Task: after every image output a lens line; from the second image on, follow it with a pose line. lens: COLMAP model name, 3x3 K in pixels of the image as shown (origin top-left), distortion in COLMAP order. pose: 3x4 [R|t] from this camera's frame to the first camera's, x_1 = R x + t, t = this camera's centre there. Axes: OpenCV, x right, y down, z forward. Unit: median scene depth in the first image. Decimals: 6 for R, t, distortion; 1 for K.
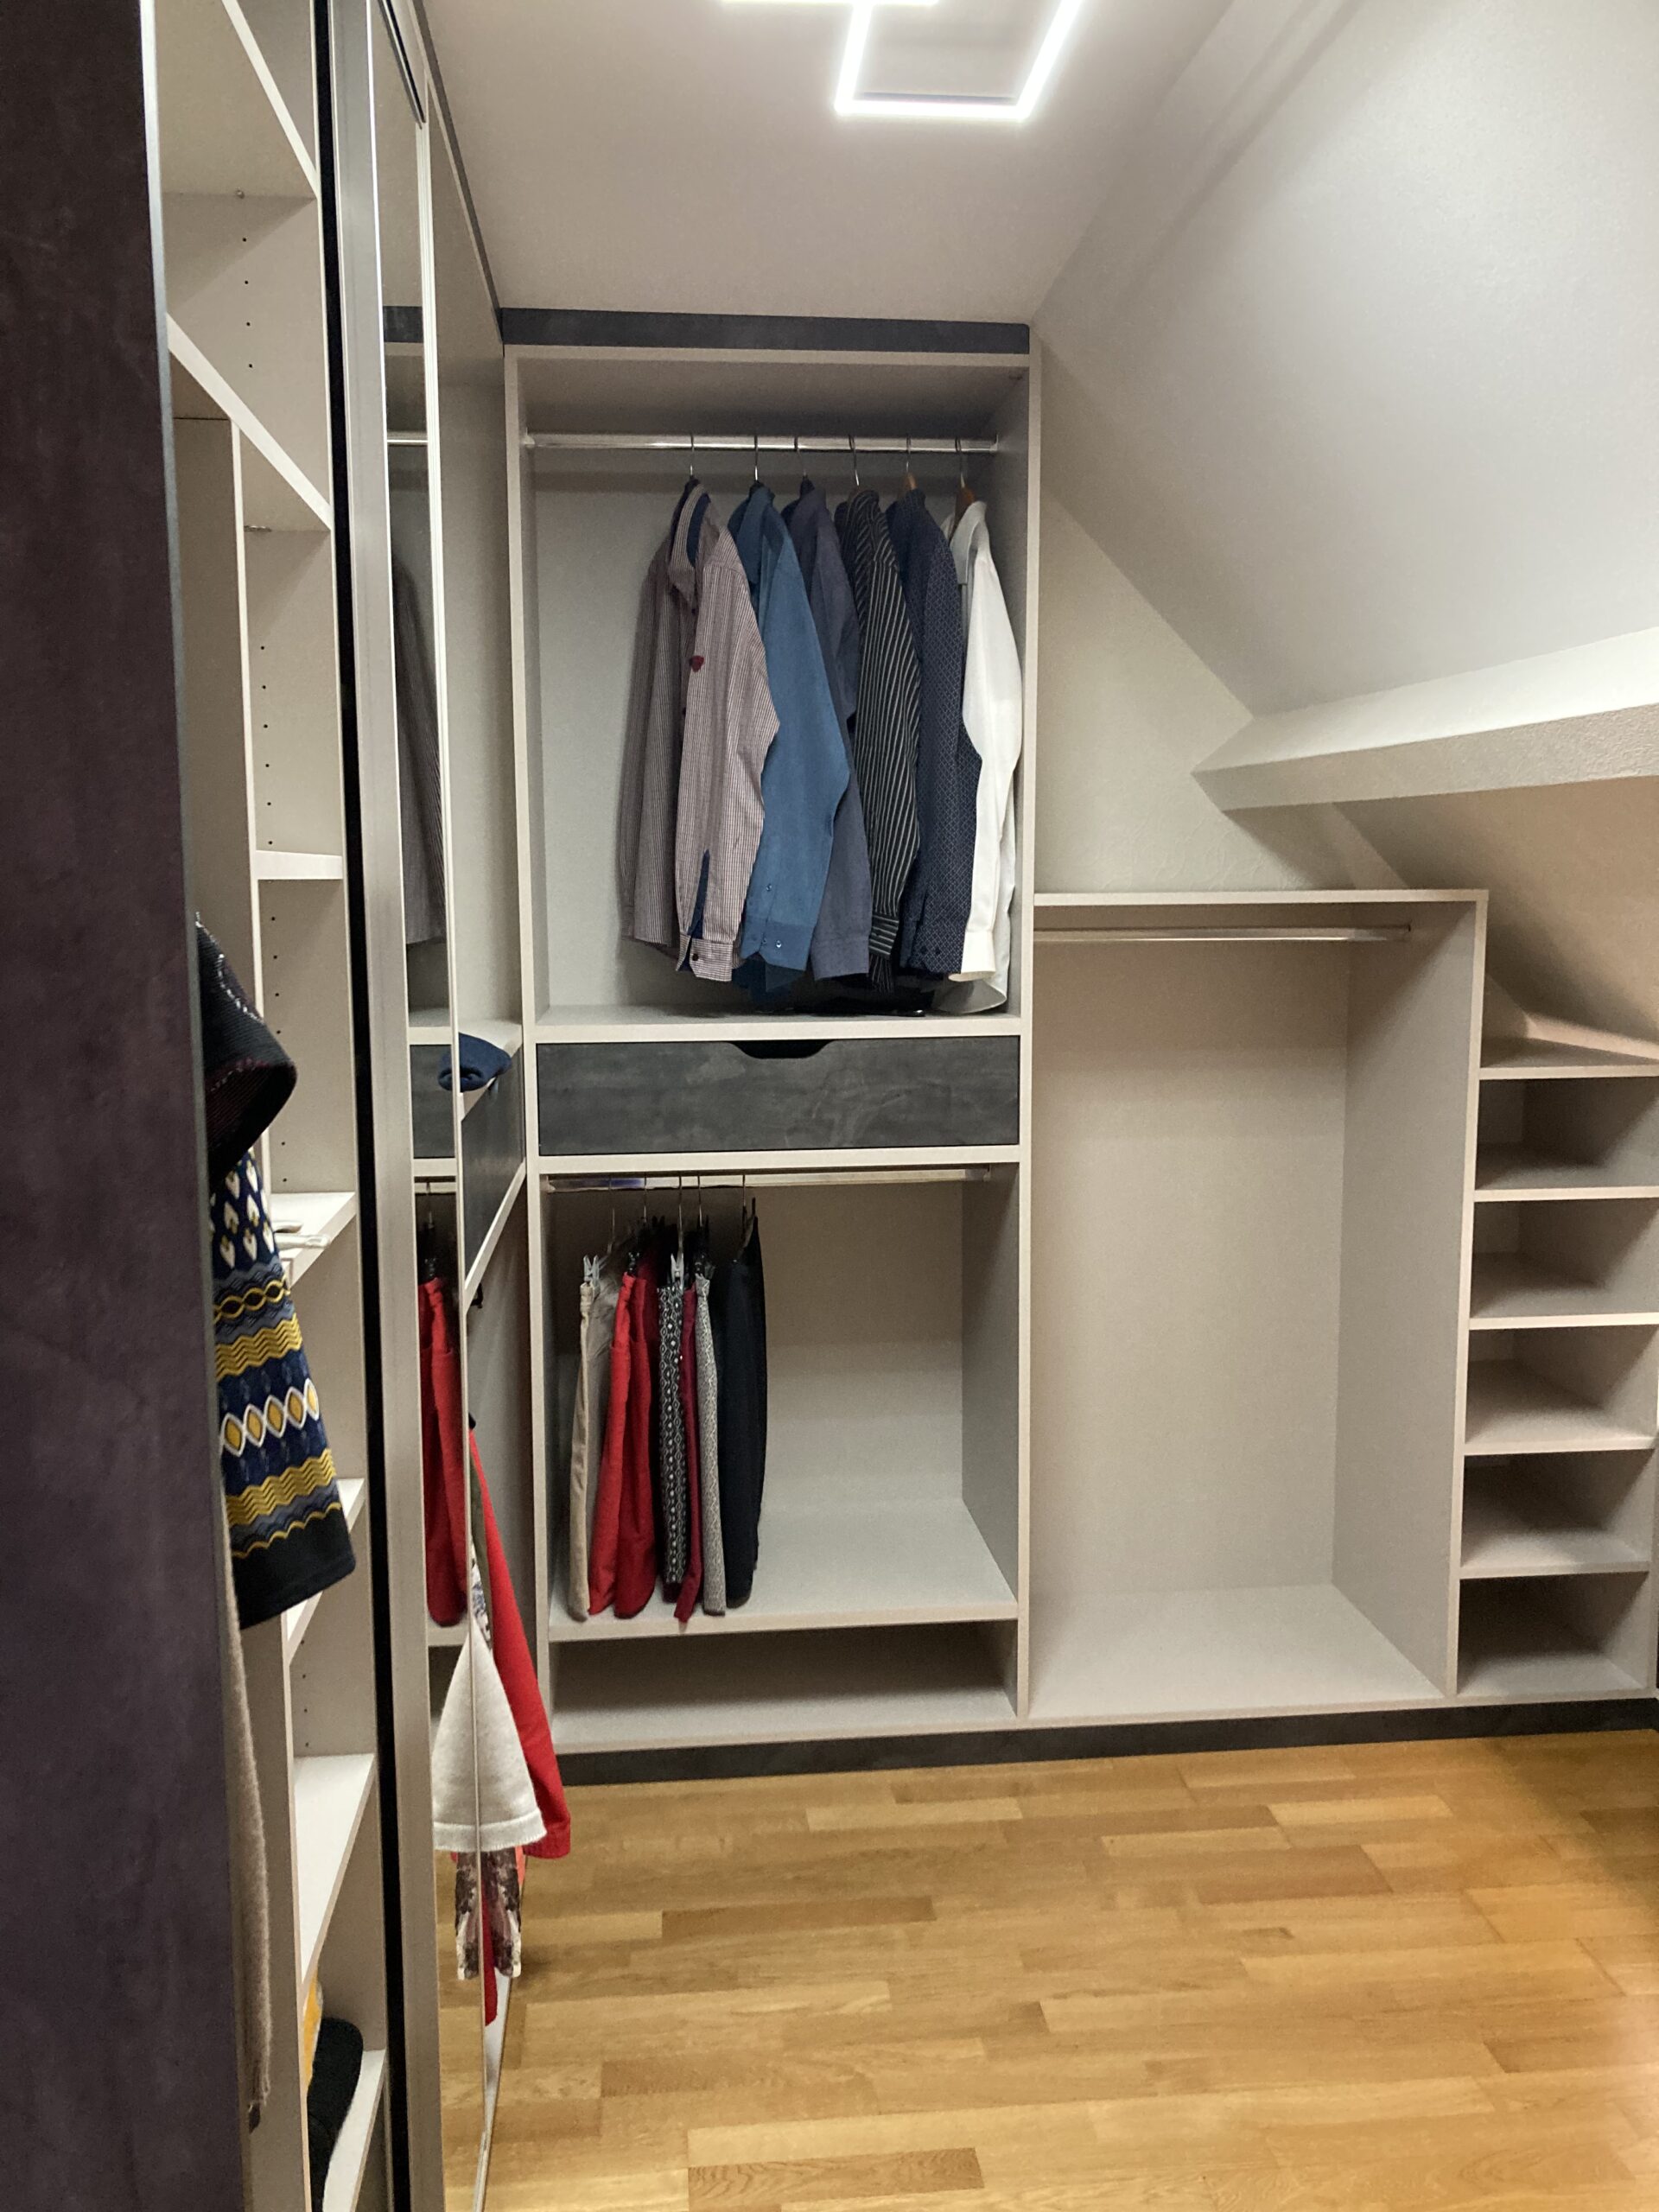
lens RADIAL K [[1816.1, 0, 827.2], [0, 1816.1, 1136.0], [0, 0, 1]] dist [0.123083, -0.175321]
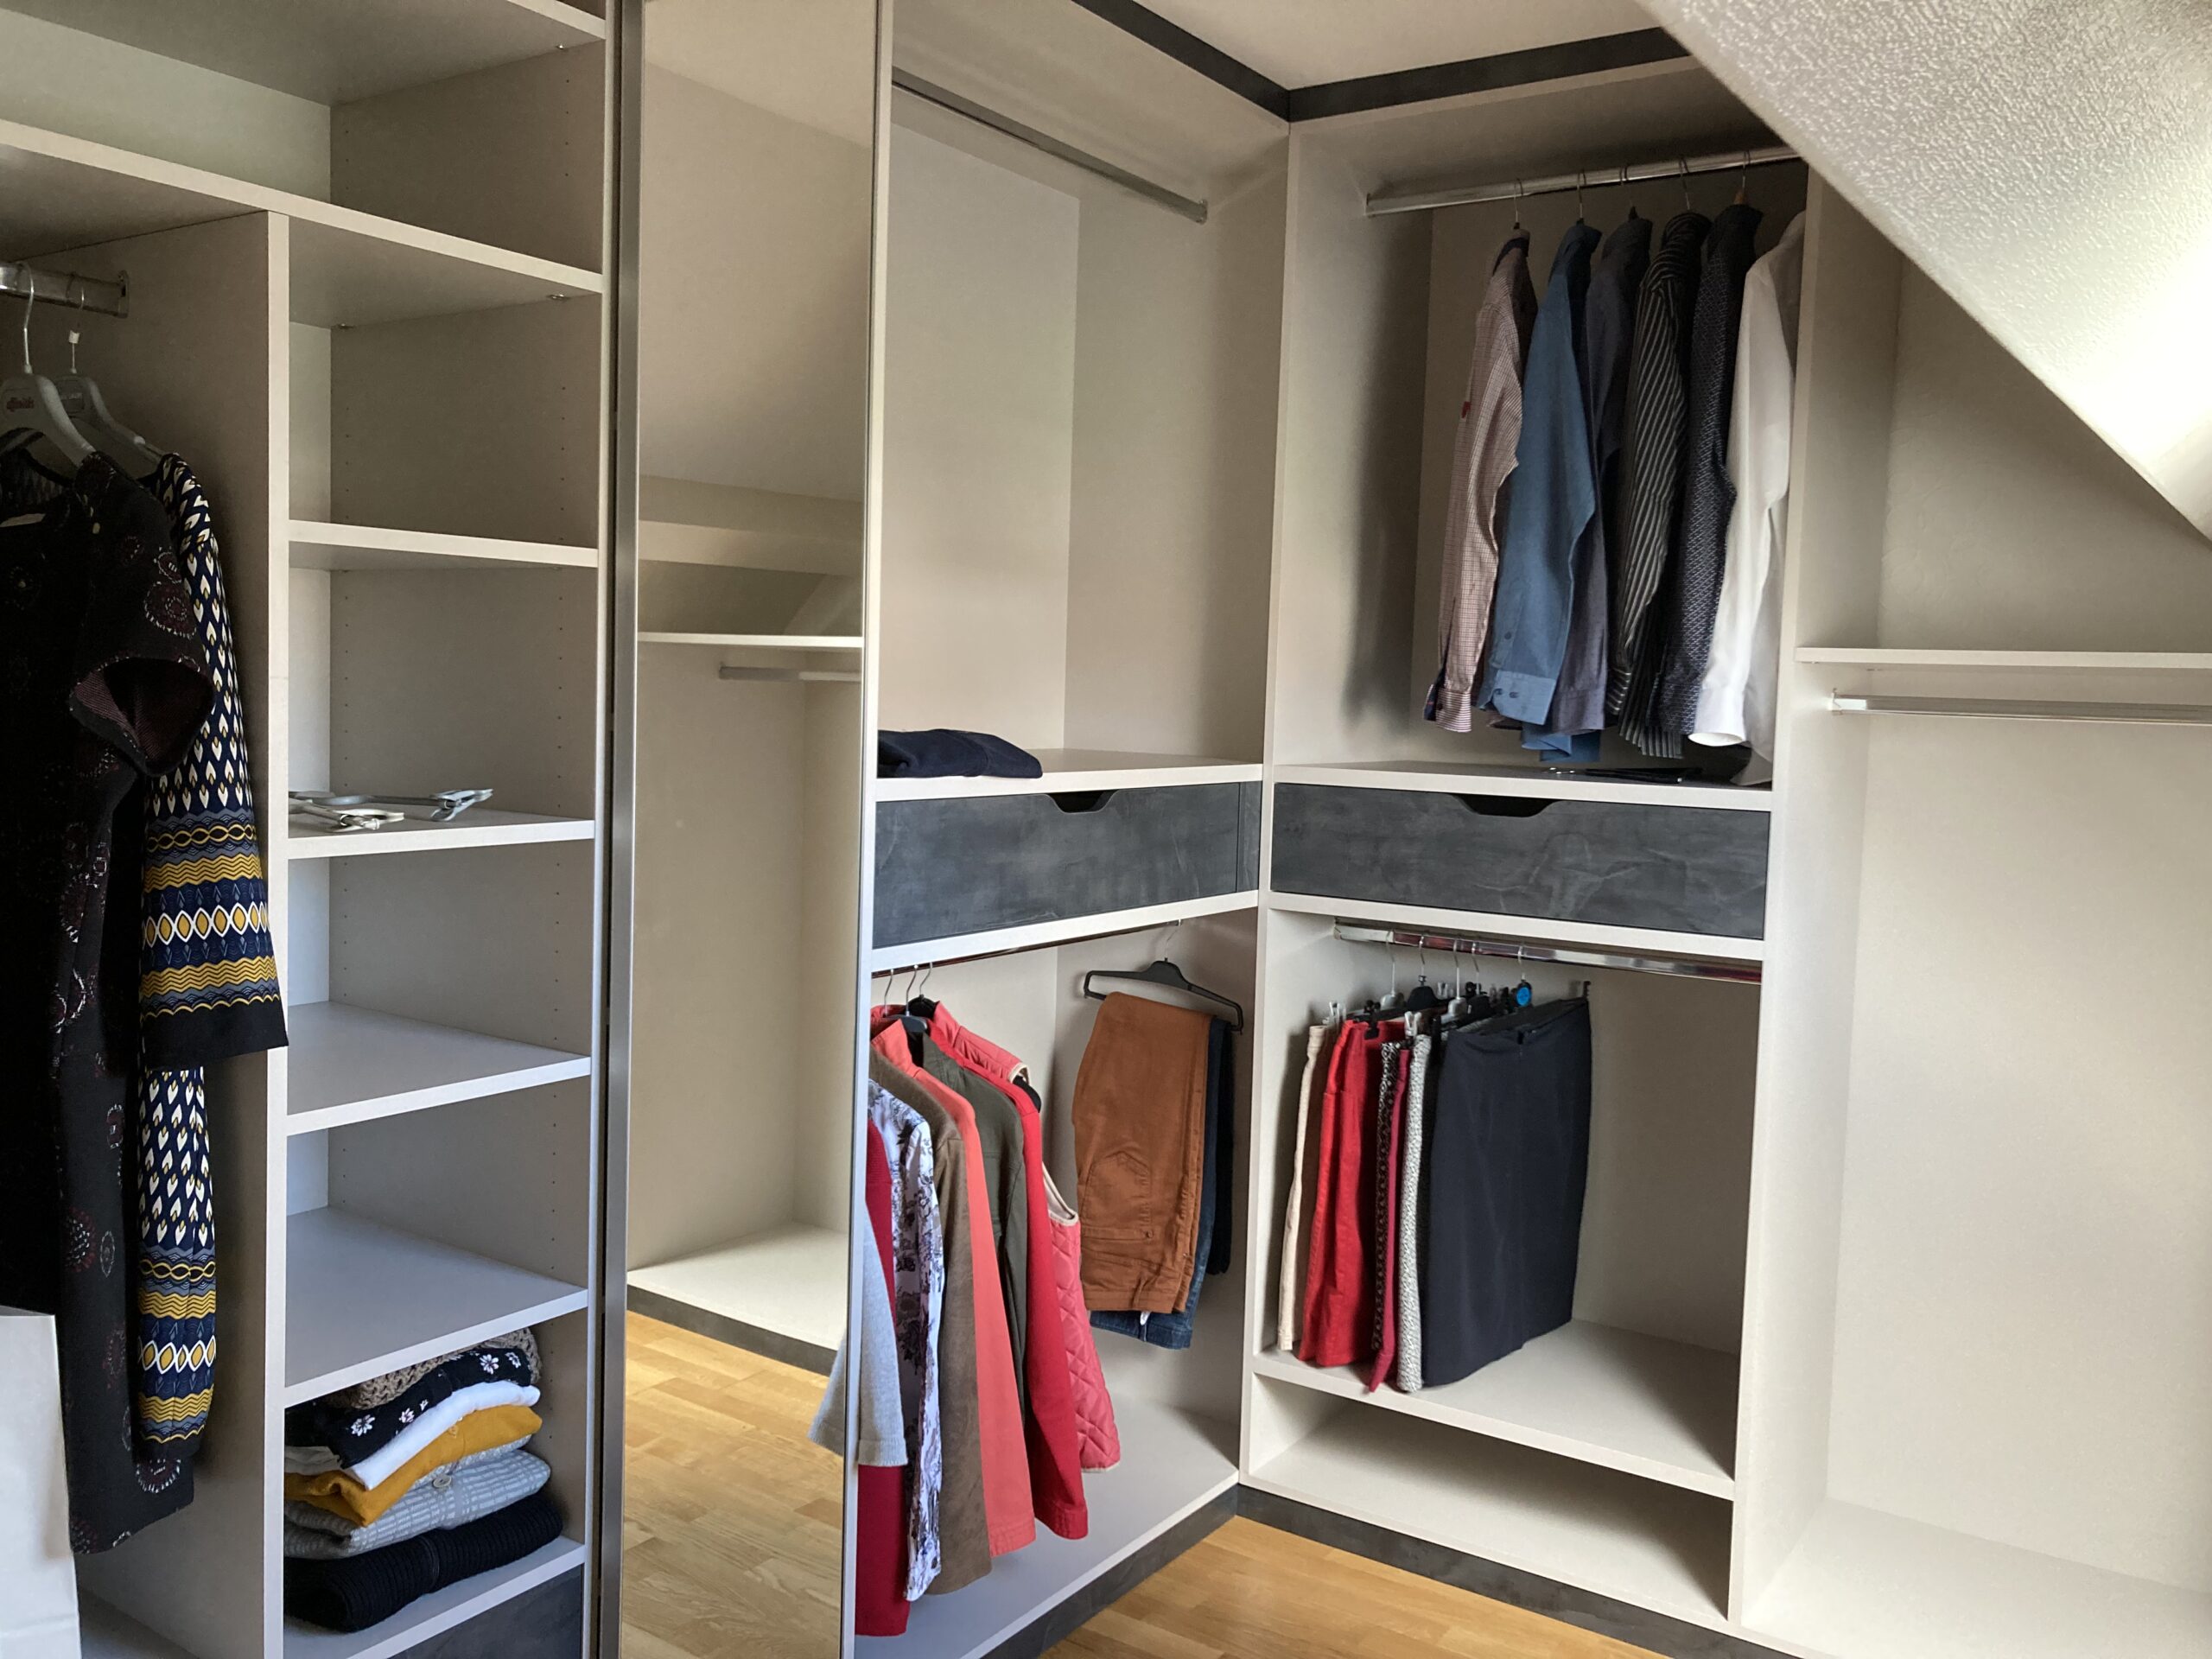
lens RADIAL K [[1816.1, 0, 1106.0], [0, 1816.1, 829.5], [0, 0, 1]] dist [0.123083, -0.175321]
pose [[0.764702, 0.078717, -0.639558, 0.424570], [-0.123172, 0.992066, -0.025169, 0.013642], [0.632503, 0.098022, 0.768330, 0.140019]]
